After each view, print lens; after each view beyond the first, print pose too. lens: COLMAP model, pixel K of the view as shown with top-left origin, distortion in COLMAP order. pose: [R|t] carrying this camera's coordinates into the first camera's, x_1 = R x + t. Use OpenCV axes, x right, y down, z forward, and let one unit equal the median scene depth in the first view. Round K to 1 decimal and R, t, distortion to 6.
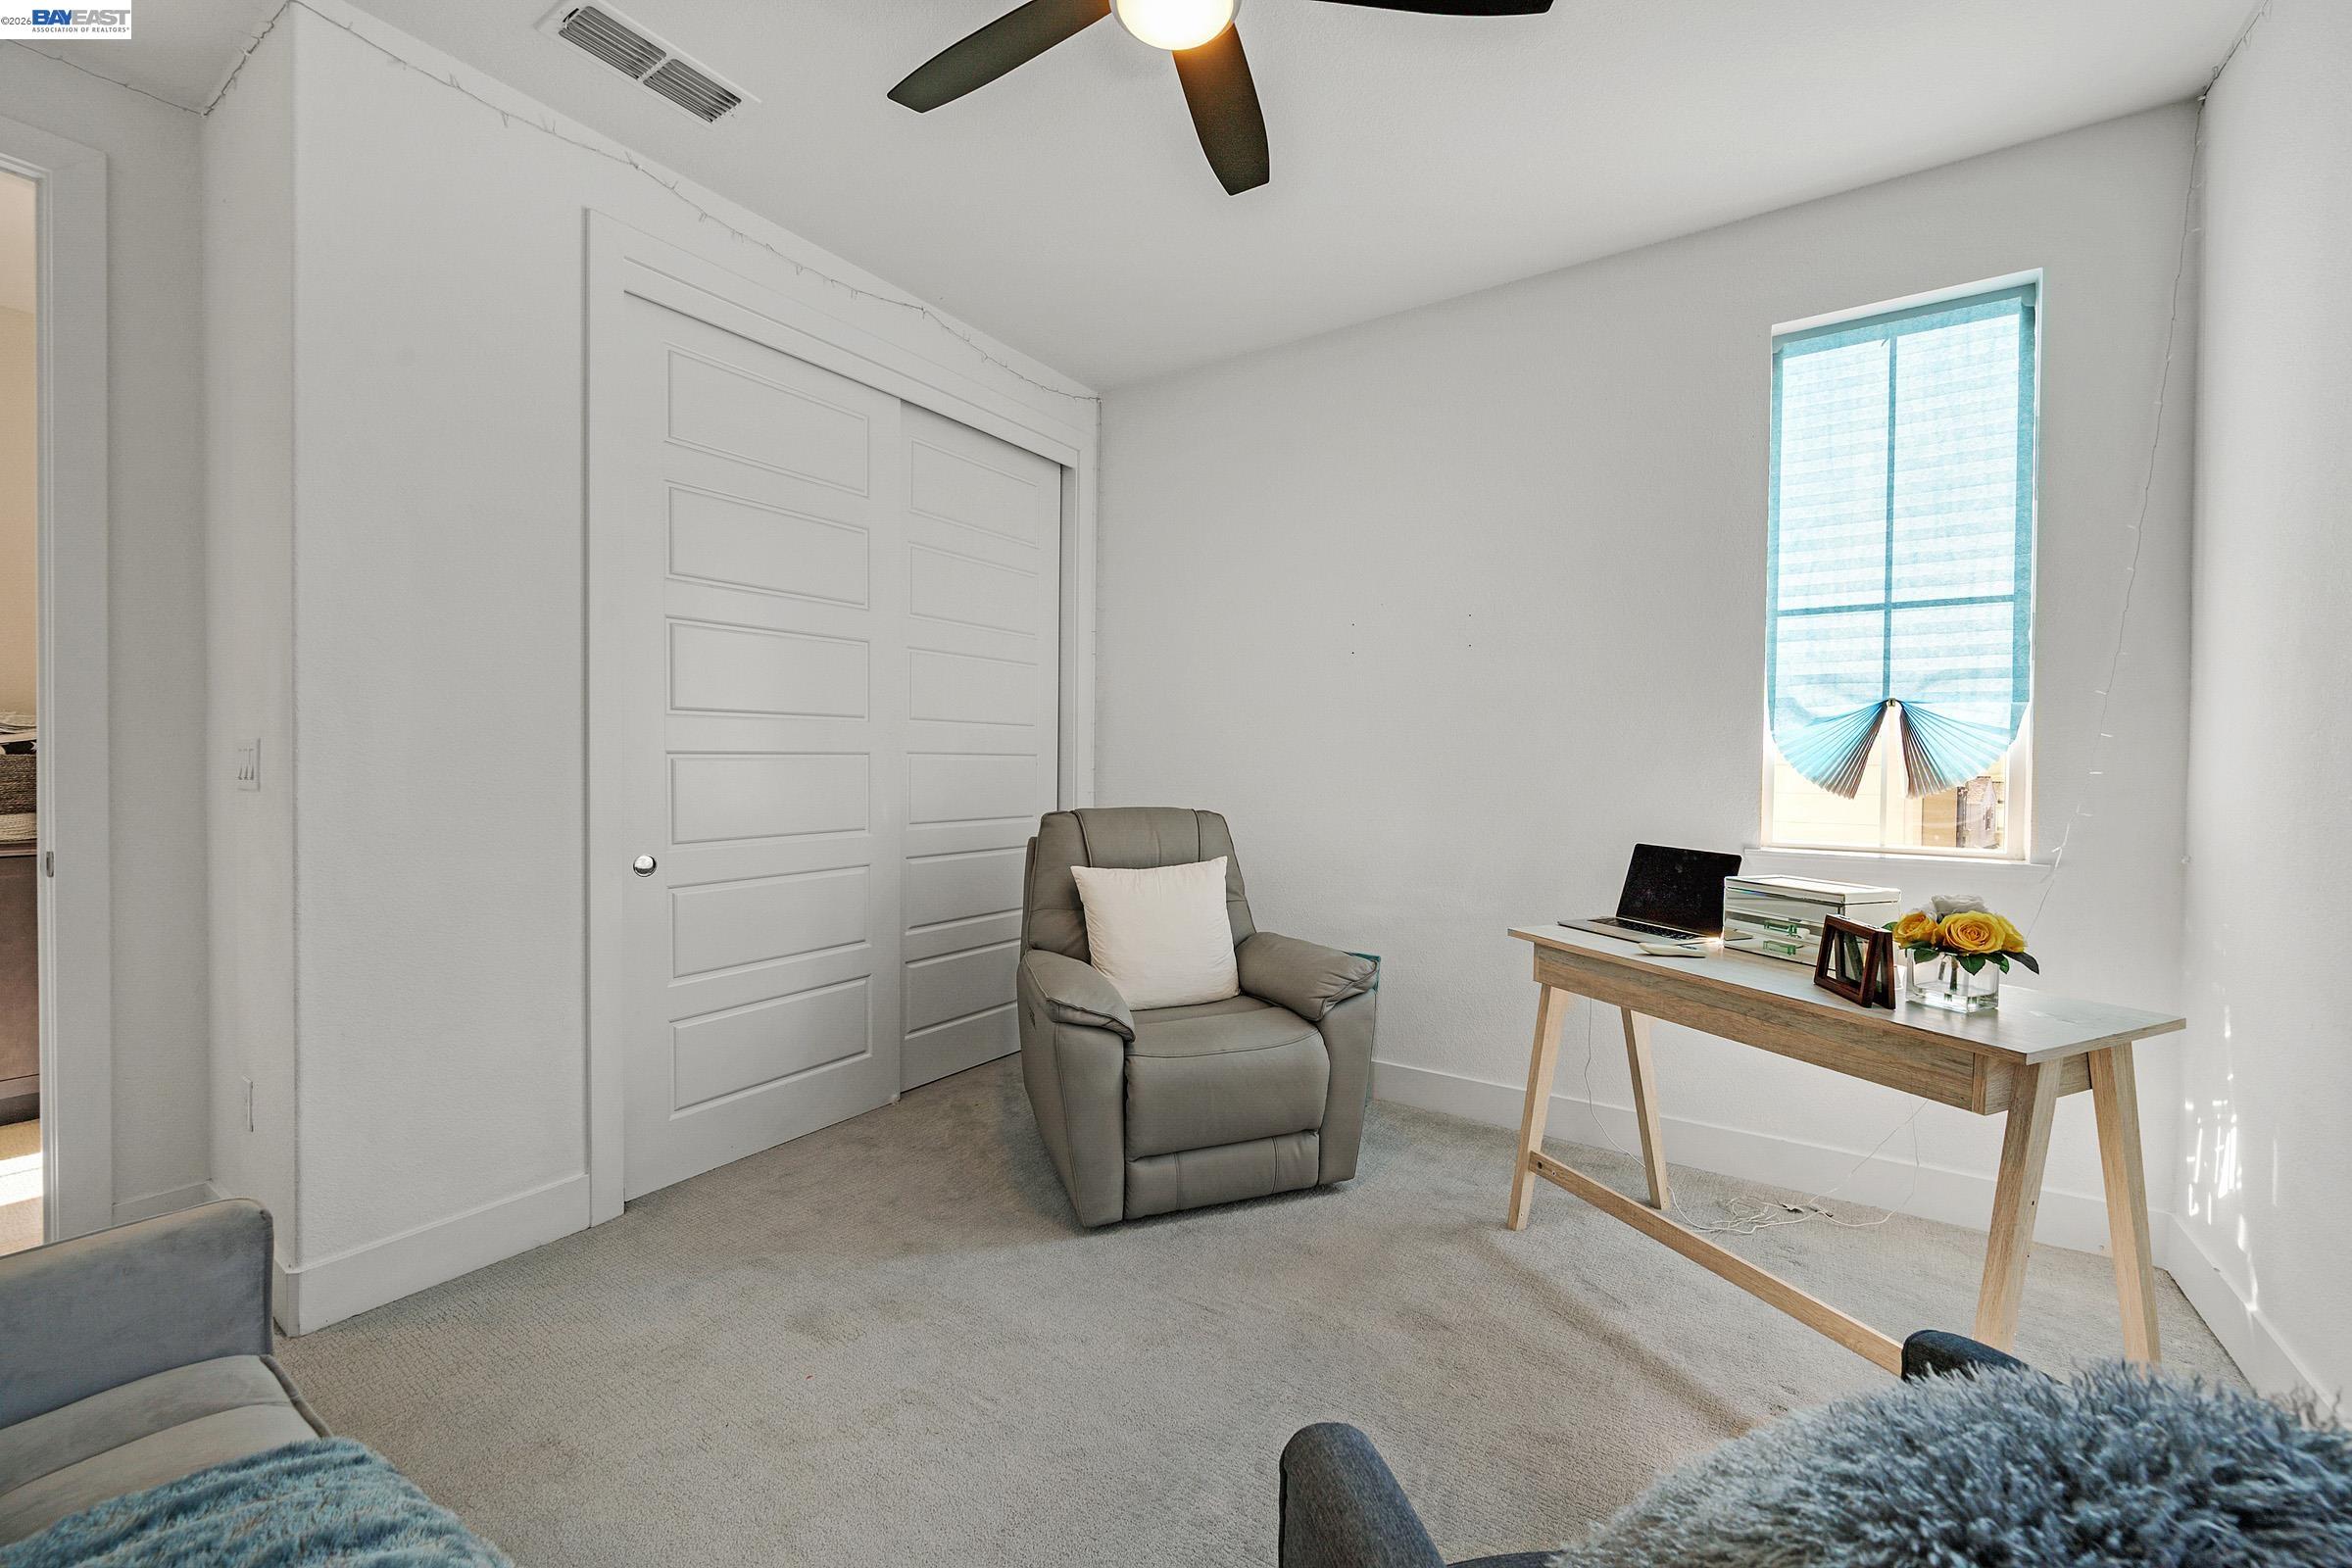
lens RADIAL K [[934.4, 0, 1180.9], [0, 934.4, 779.7], [0, 0, 1]] dist [-0.003155, -0.000266]
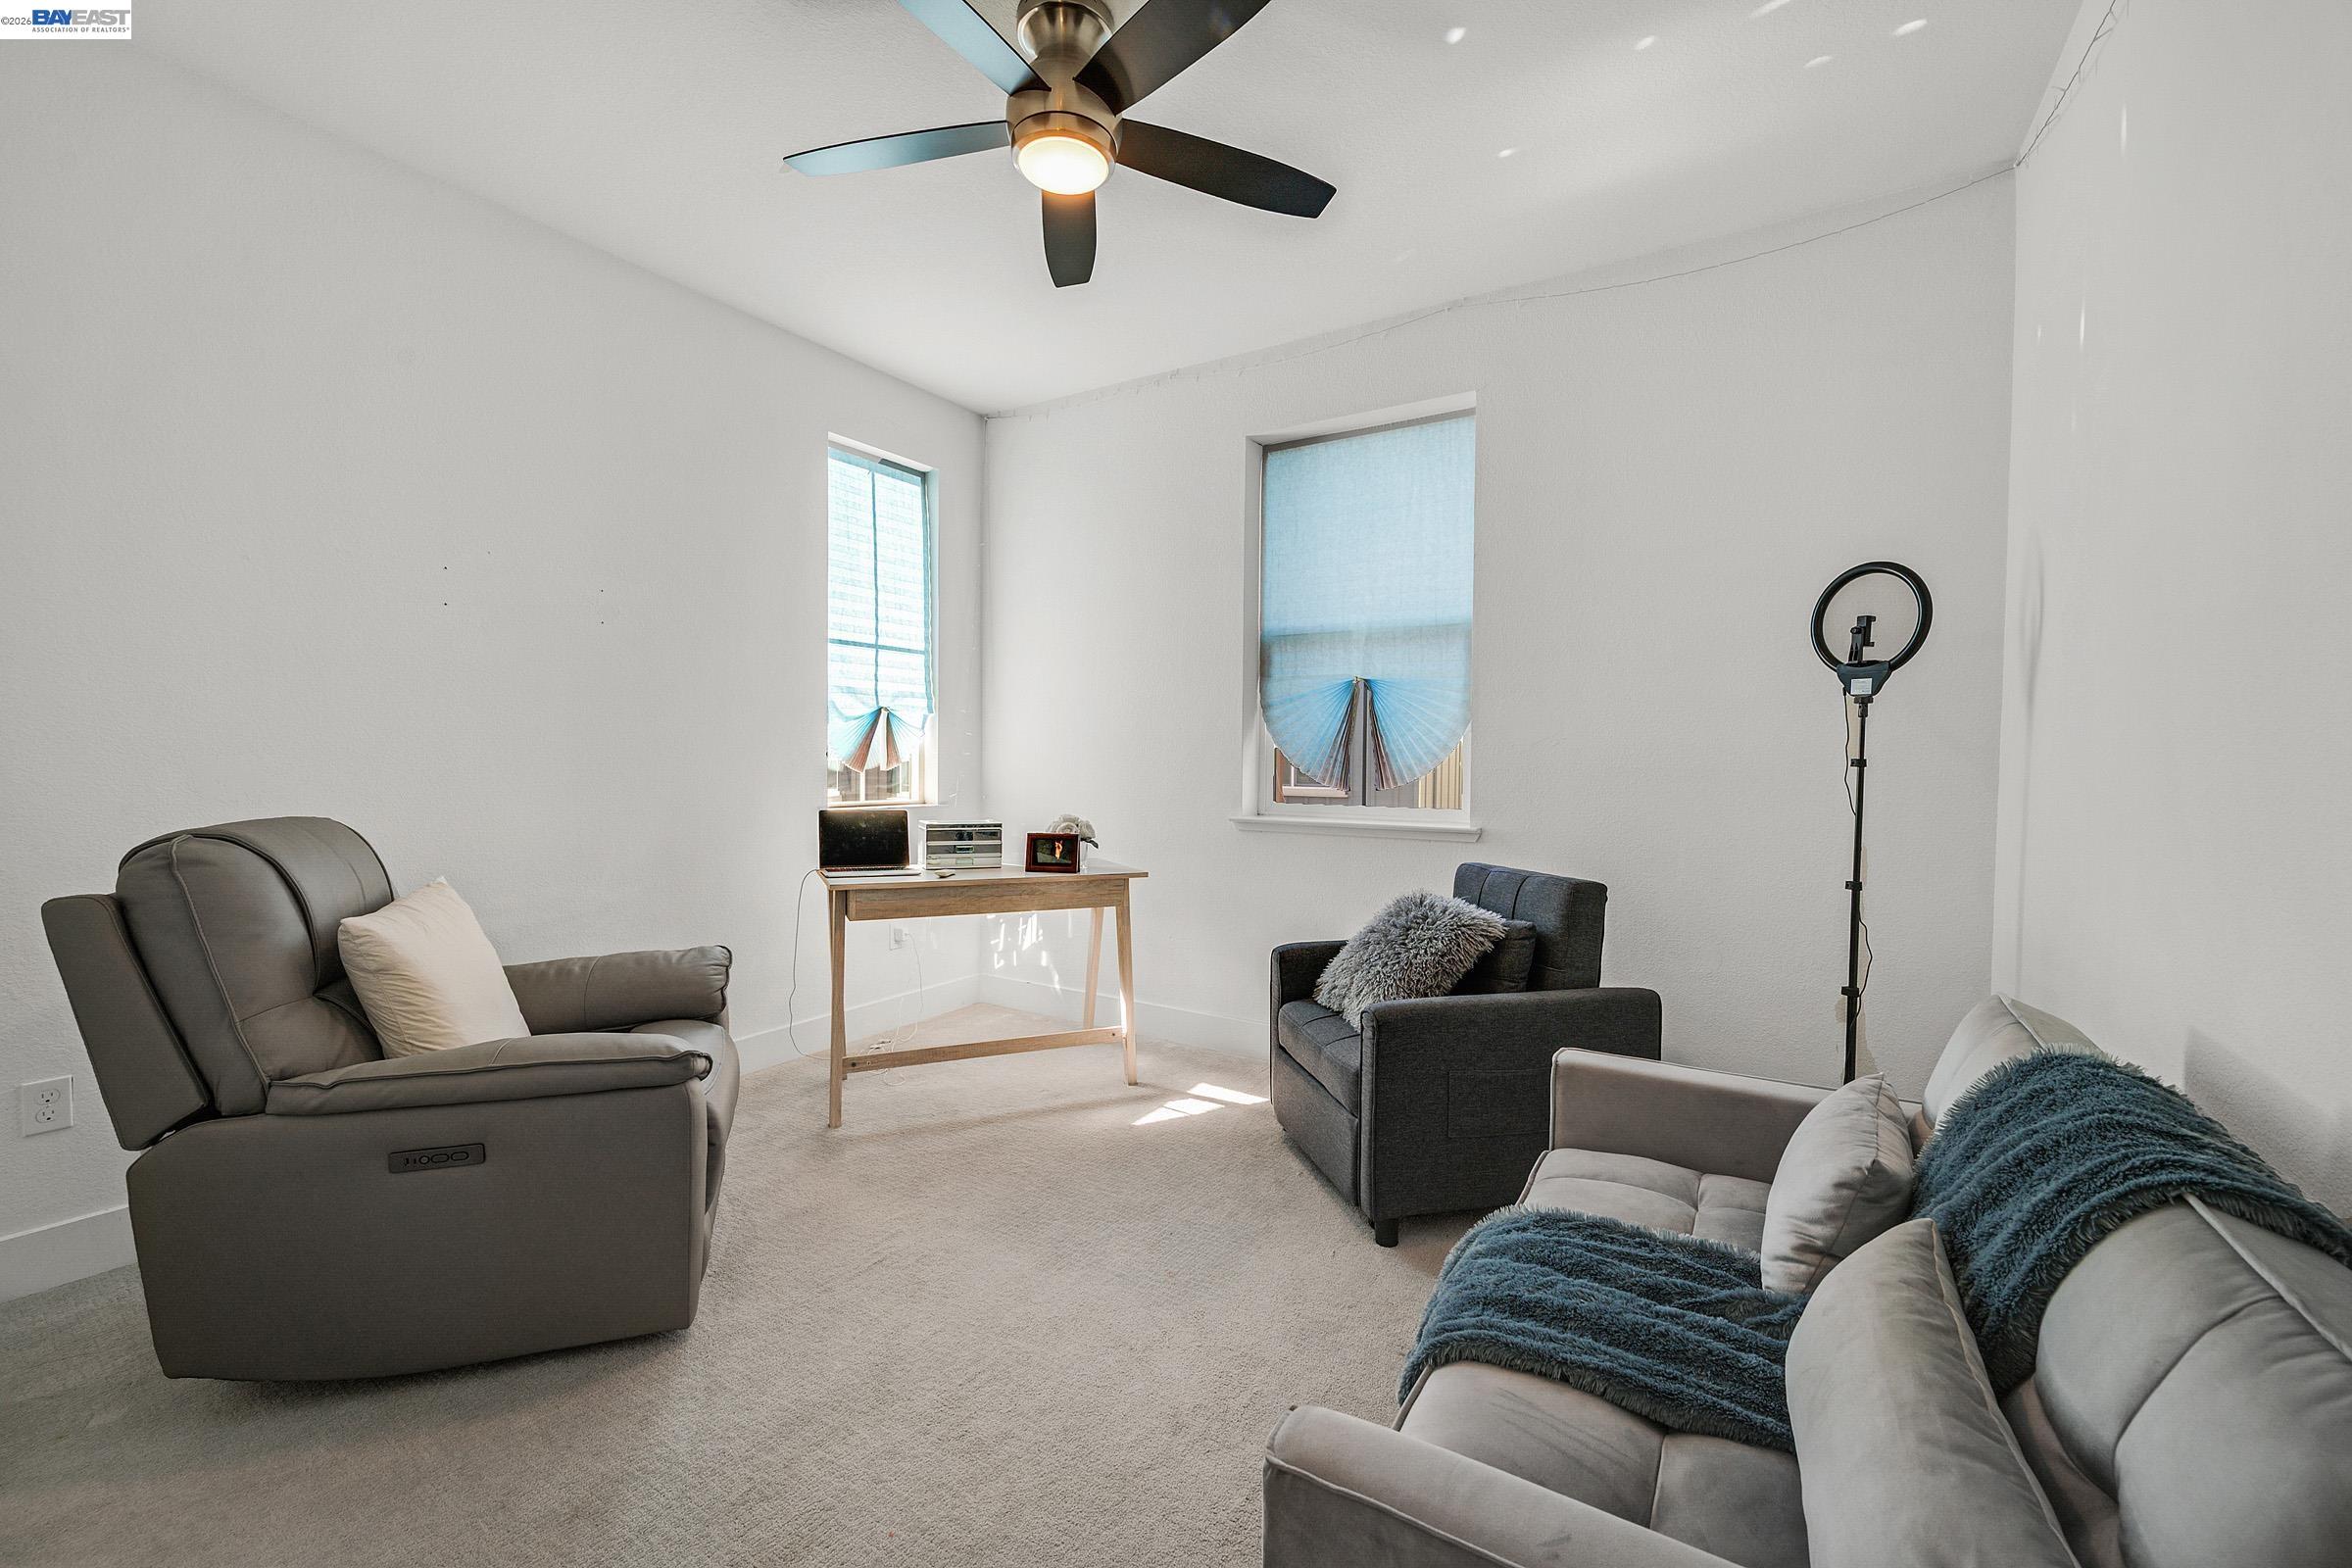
lens RADIAL K [[934.4, 0, 1180.9], [0, 934.4, 779.7], [0, 0, 1]] dist [-0.003155, -0.000266]
pose [[-0.027340, -0.035480, 0.998996, -0.831212], [0.008478, 0.999326, 0.035724, -0.016076], [-0.999590, 0.009447, -0.027020, 0.547227]]
